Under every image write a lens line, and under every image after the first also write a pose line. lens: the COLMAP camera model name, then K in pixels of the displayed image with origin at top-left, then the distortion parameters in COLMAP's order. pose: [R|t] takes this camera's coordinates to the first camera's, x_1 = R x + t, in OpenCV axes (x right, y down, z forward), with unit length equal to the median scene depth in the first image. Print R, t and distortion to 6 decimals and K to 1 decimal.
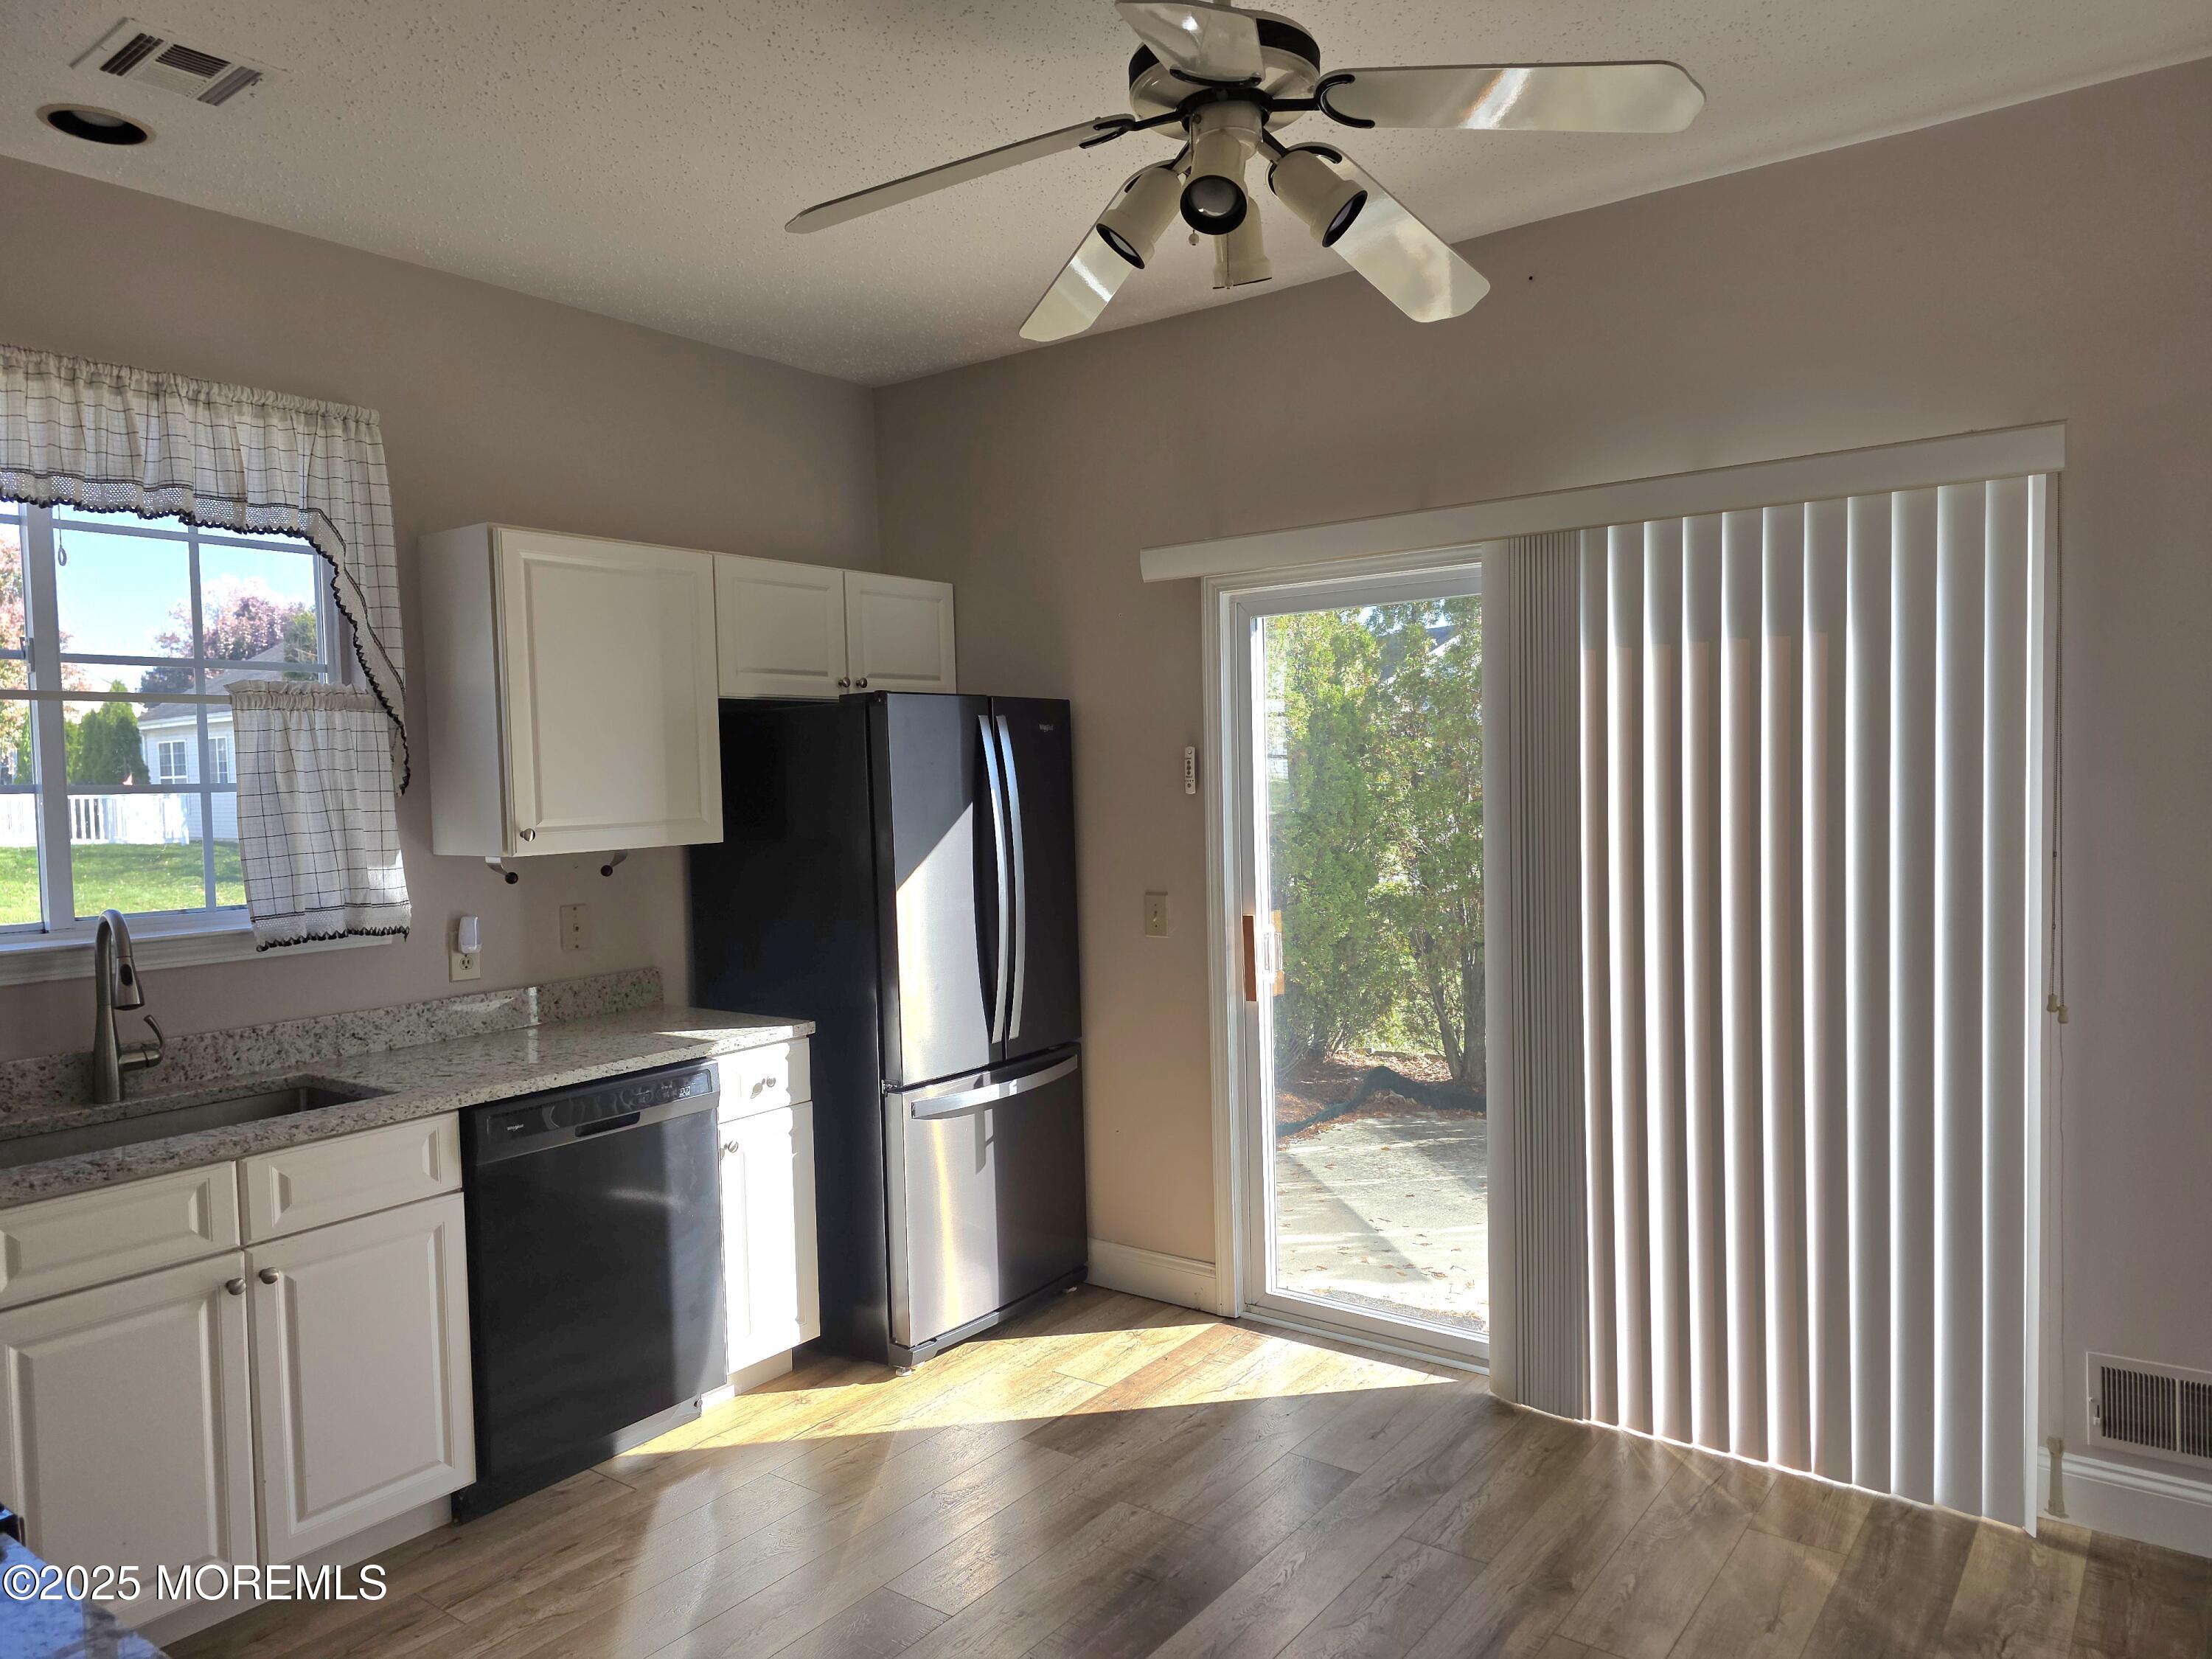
lens RADIAL K [[1465.6, 0, 1130.0], [0, 1465.6, 825.9], [0, 0, 1]] dist [0.077142, -0.071313]
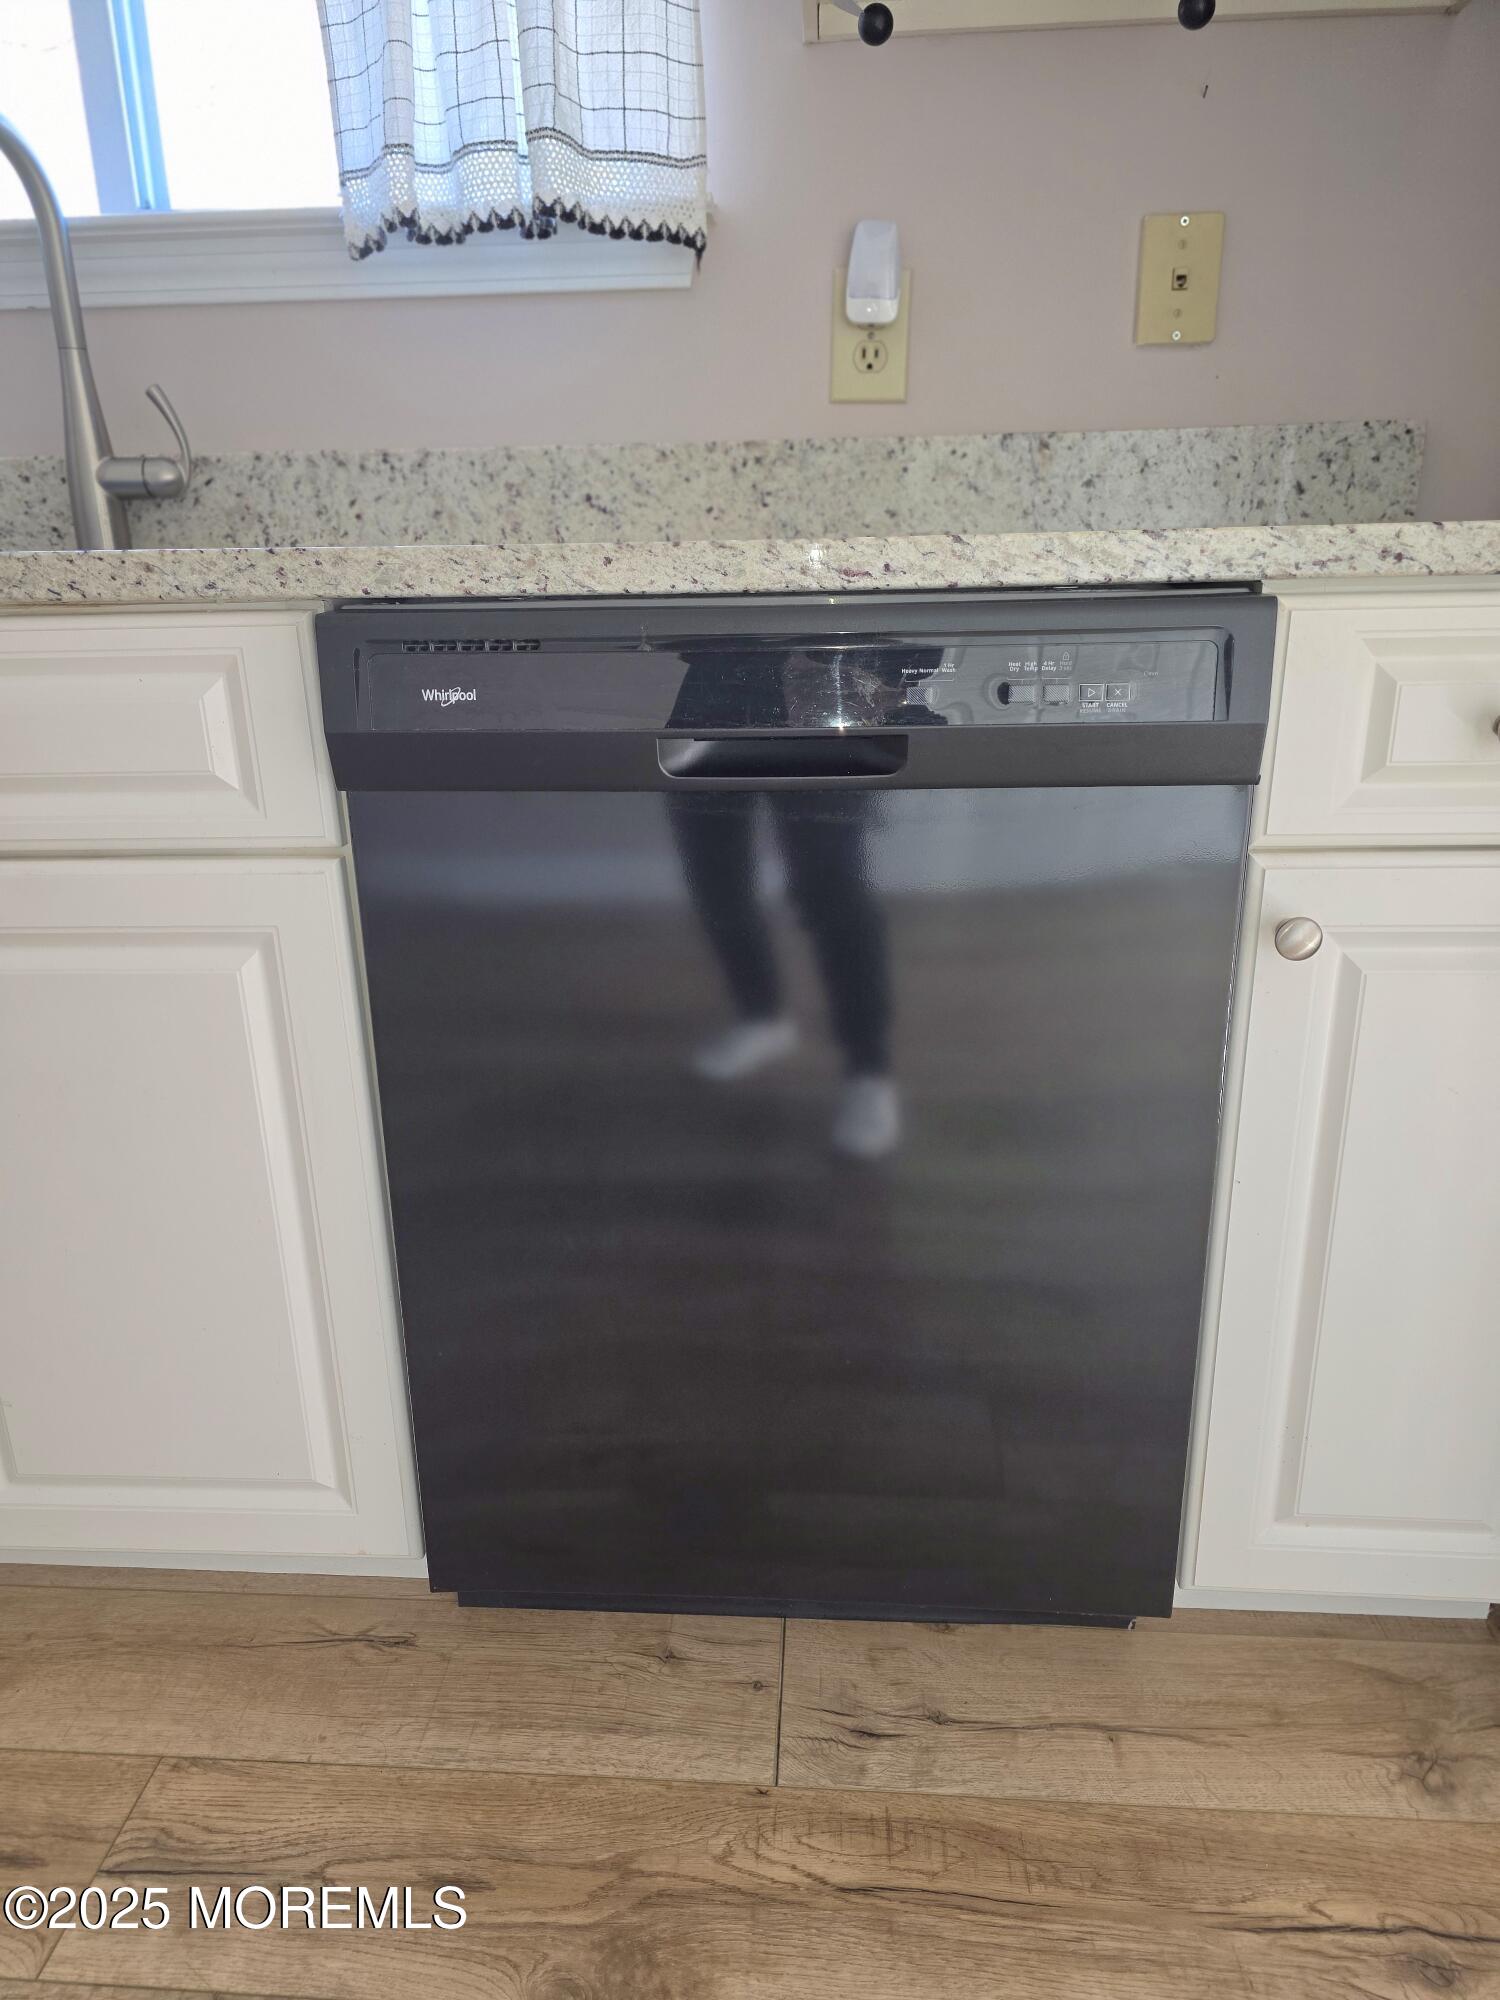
lens RADIAL K [[1358.6, 0, 734.1], [0, 1358.6, 1019.7], [0, 0, 1]] dist [0.047437, -0.038022]
pose [[0.532951, 0.281572, -0.797922, -0.117295], [-0.021765, 0.947258, 0.319732, 0.153627], [0.845866, -0.153035, 0.510971, 0.785182]]
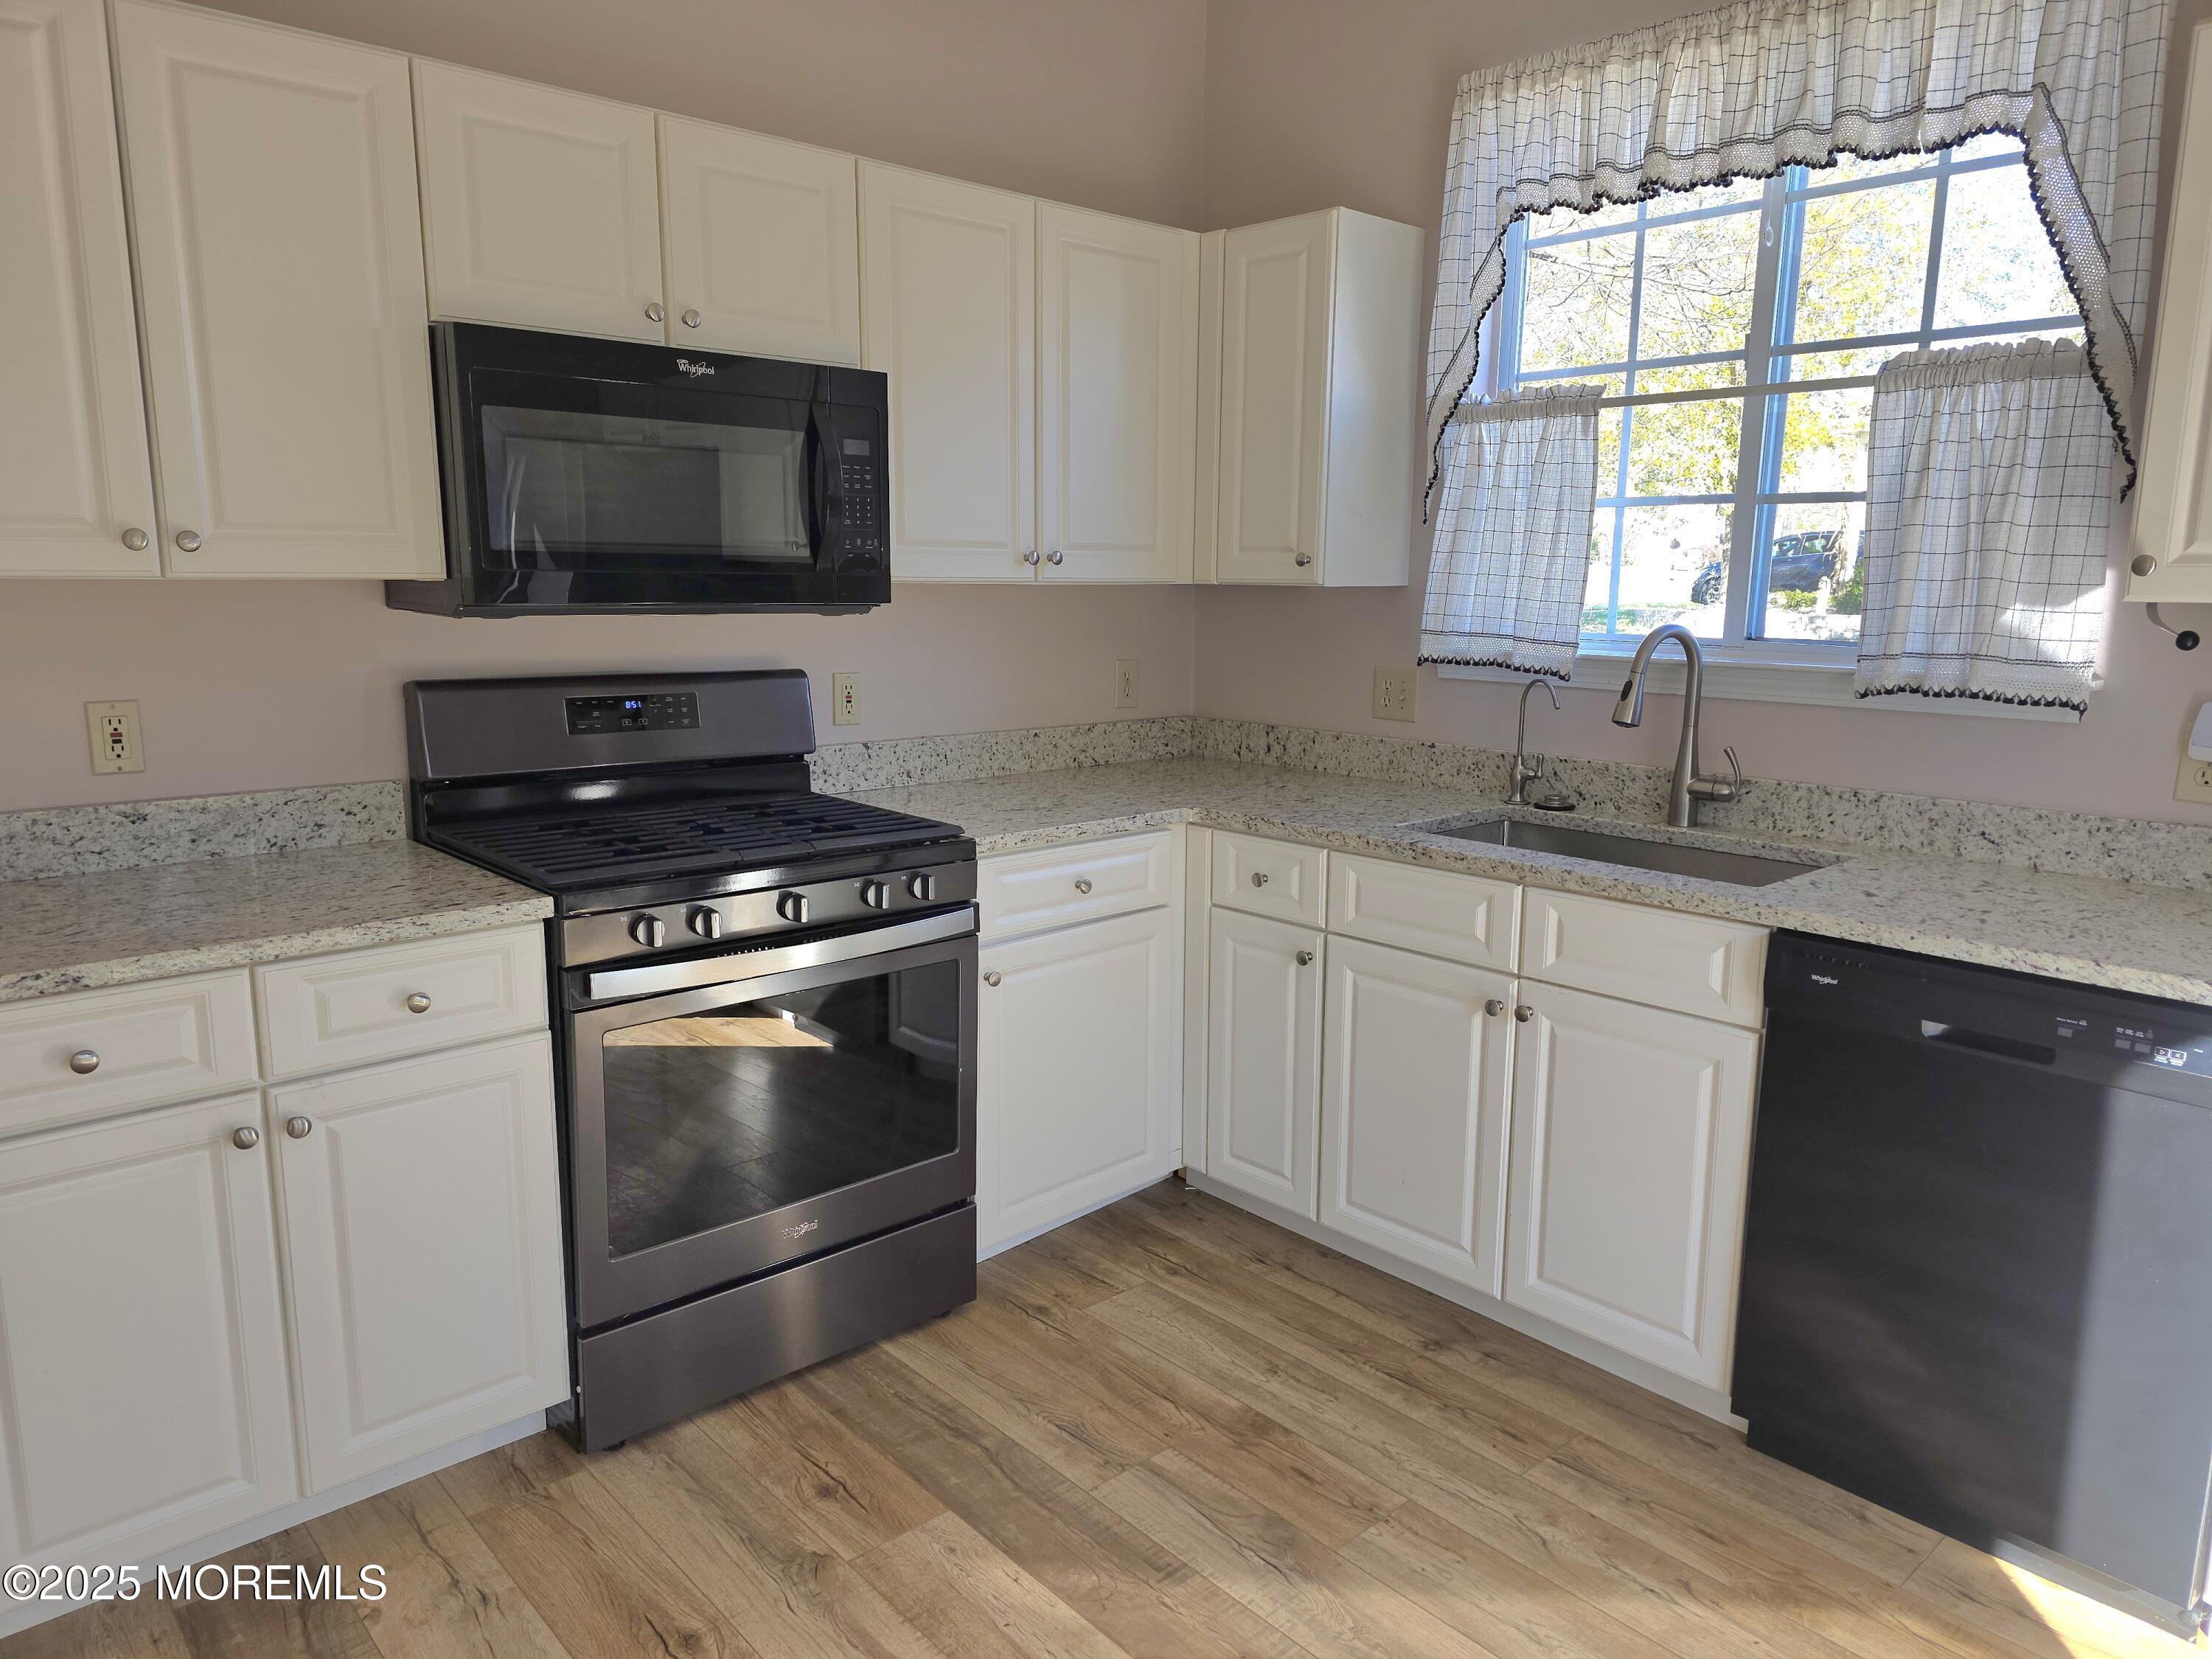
lens RADIAL K [[1502.6, 0, 1098.1], [0, 1502.6, 832.4], [0, 0, 1]] dist [0.047437, -0.038022]
pose [[-0.199317, 0.194253, -0.960489, 0.287407], [-0.042011, 0.977560, 0.206424, 0.001894], [0.979034, 0.081495, -0.186684, 0.696999]]
